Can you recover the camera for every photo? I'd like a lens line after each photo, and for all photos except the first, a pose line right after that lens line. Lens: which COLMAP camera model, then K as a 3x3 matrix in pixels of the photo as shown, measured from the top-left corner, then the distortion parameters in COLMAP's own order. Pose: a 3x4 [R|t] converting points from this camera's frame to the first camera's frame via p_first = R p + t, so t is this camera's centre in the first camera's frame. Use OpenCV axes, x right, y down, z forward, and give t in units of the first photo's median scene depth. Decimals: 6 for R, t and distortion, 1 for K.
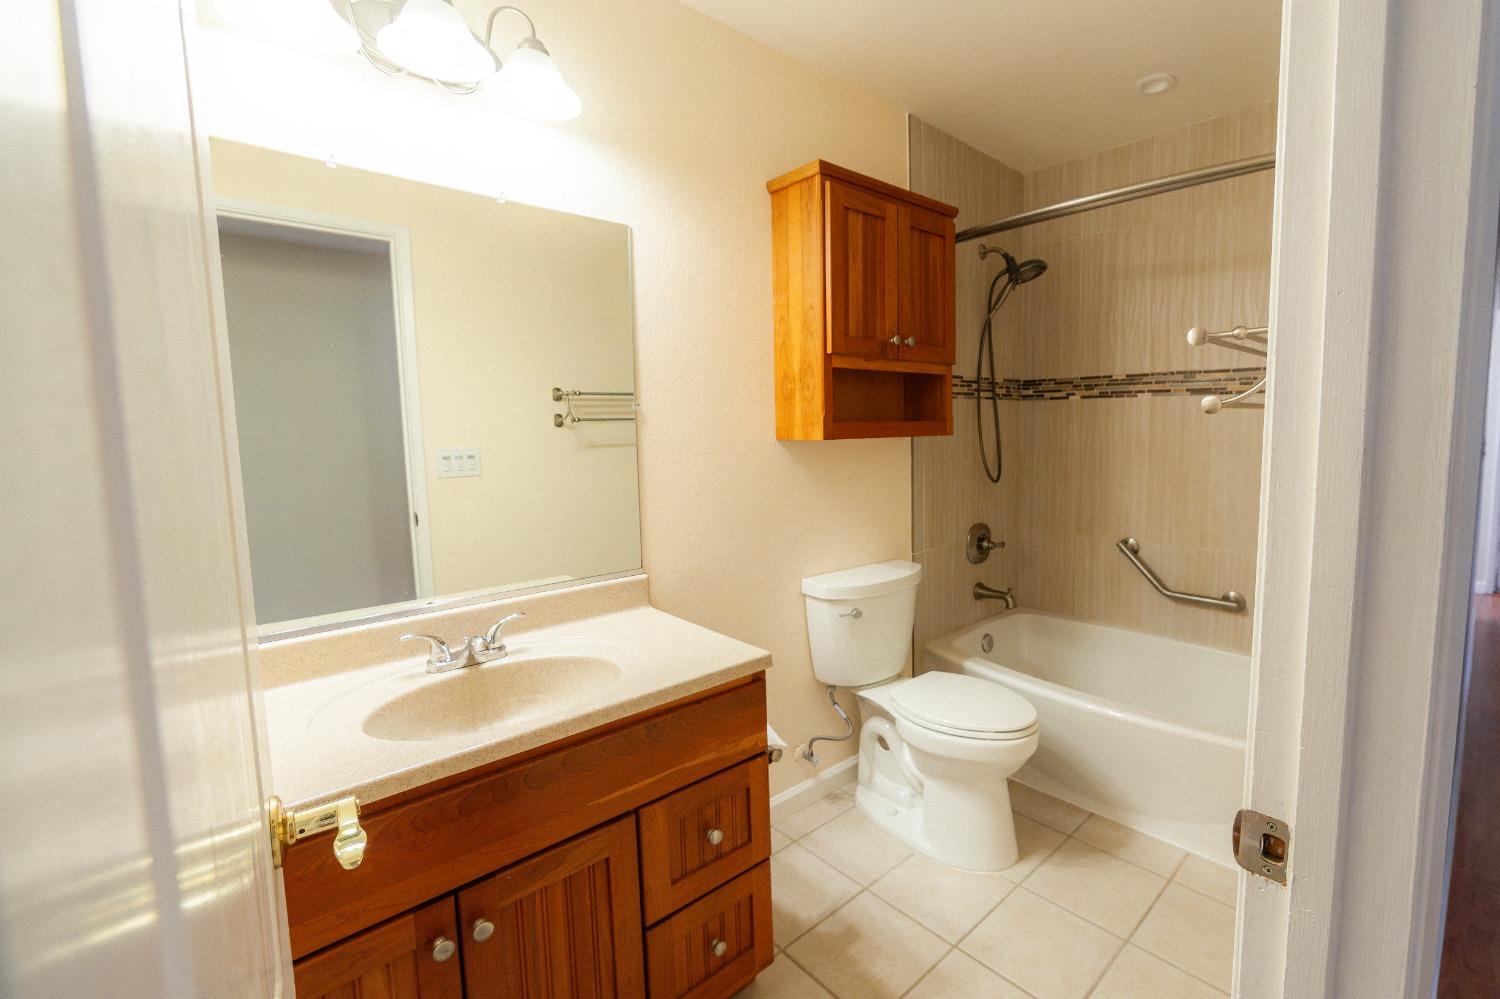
lens RADIAL K [[585.2, 0, 762.2], [0, 585.2, 499.3], [0, 0, 1]] dist [-0.021660, 0.009351]
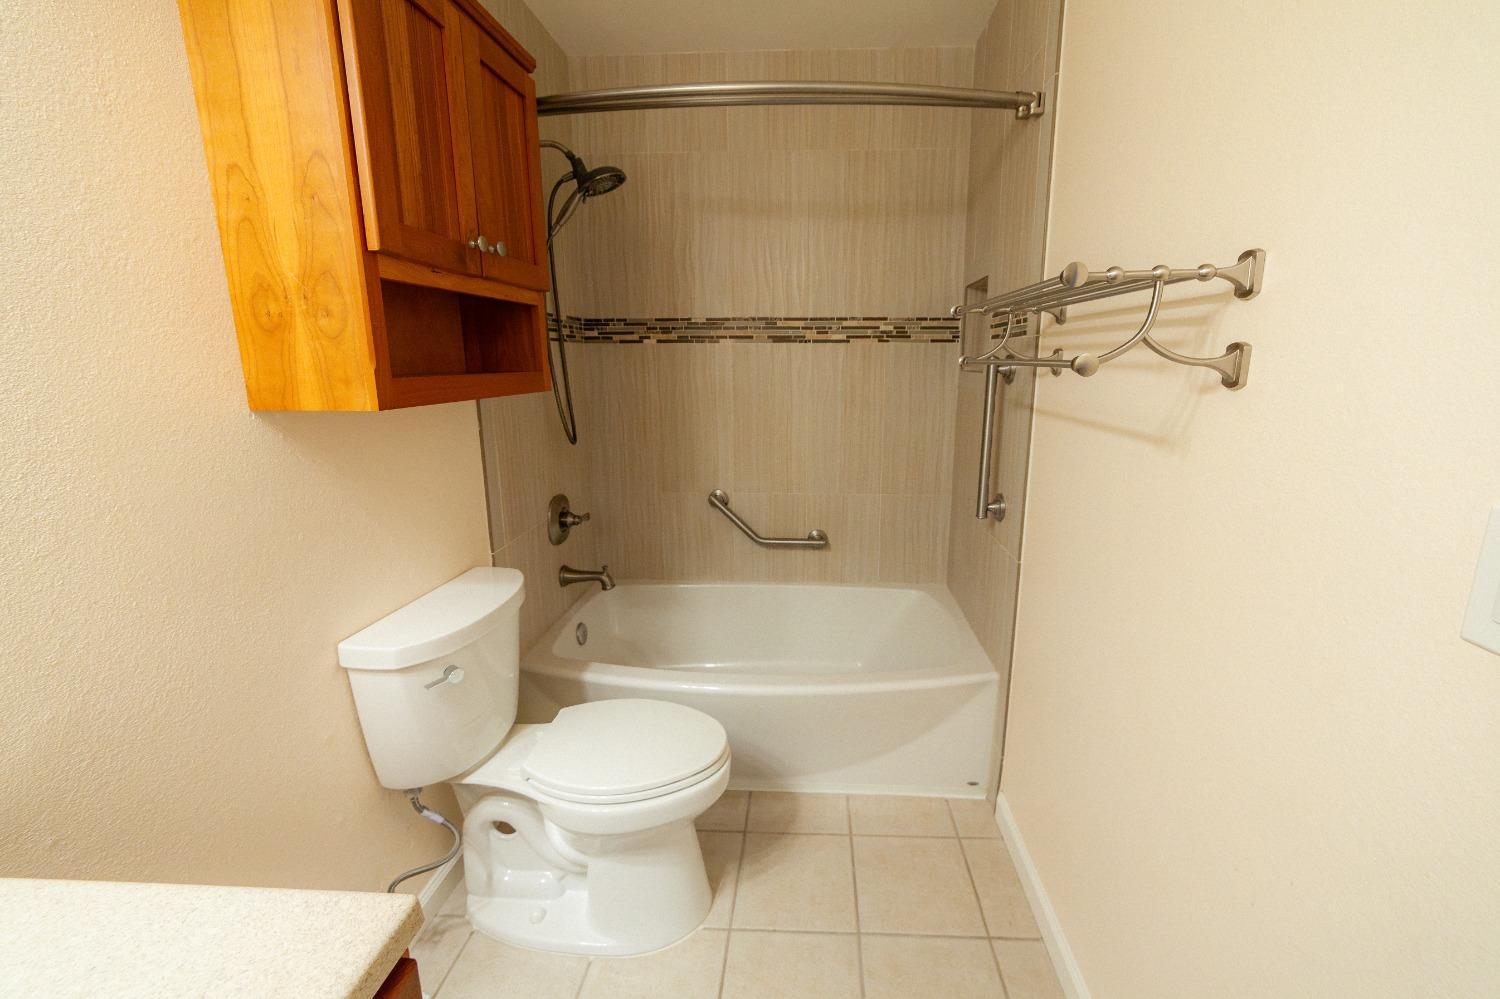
lens RADIAL K [[611.3, 0, 752.0], [0, 611.3, 481.8], [0, 0, 1]] dist [-0.023885, 0.012124]
pose [[0.690100, -0.135693, 0.710880, -0.053275], [0.092650, 0.990748, 0.099172, -0.046313], [-0.717759, -0.002575, 0.696287, 0.273418]]
